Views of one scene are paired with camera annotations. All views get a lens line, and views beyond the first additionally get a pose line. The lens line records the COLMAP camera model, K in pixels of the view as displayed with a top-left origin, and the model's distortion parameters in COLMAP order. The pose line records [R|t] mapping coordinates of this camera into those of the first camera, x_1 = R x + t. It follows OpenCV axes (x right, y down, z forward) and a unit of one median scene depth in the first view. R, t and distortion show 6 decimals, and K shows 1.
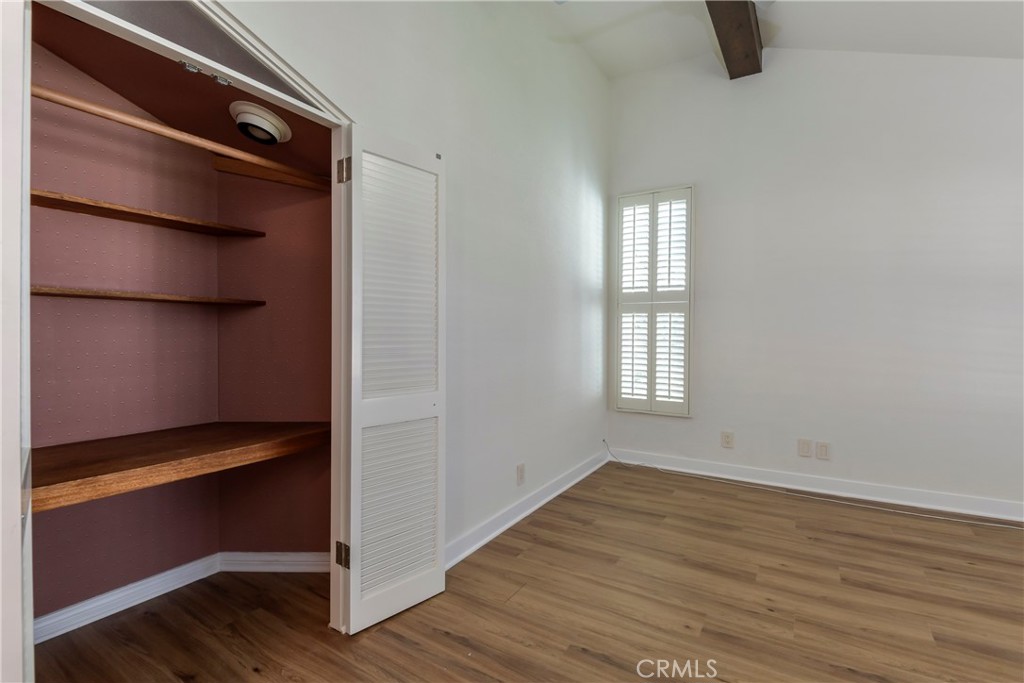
lens RADIAL K [[478.7, 0, 511.6], [0, 478.7, 338.2], [0, 0, 1]] dist [0.005449, -0.011084]
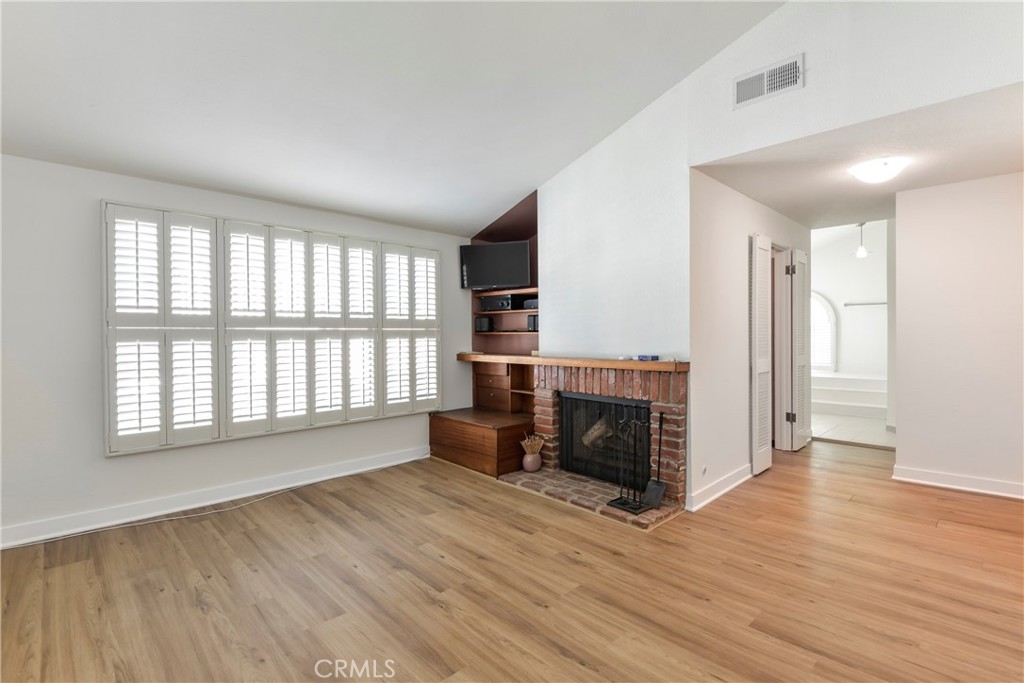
lens RADIAL K [[478.7, 0, 511.0], [0, 478.7, 336.0], [0, 0, 1]] dist [0.005449, -0.011084]
pose [[-0.971351, -0.000556, 0.237649, 0.350550], [0.002713, 0.999906, 0.013428, -0.019834], [-0.237634, 0.013689, -0.971258, 1.163560]]
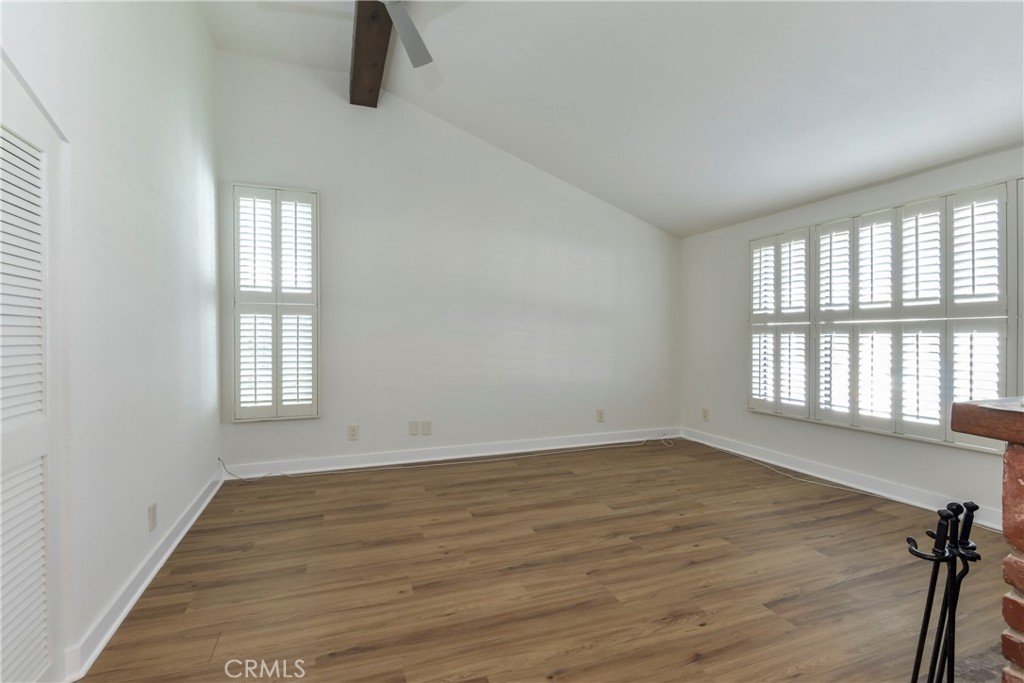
lens RADIAL K [[478.7, 0, 510.4], [0, 478.7, 338.9], [0, 0, 1]] dist [0.005449, -0.011084]
pose [[0.617383, -0.013404, 0.786548, -0.237408], [0.015942, 0.999863, 0.004526, -0.000581], [-0.786501, 0.009745, 0.617512, 0.055584]]
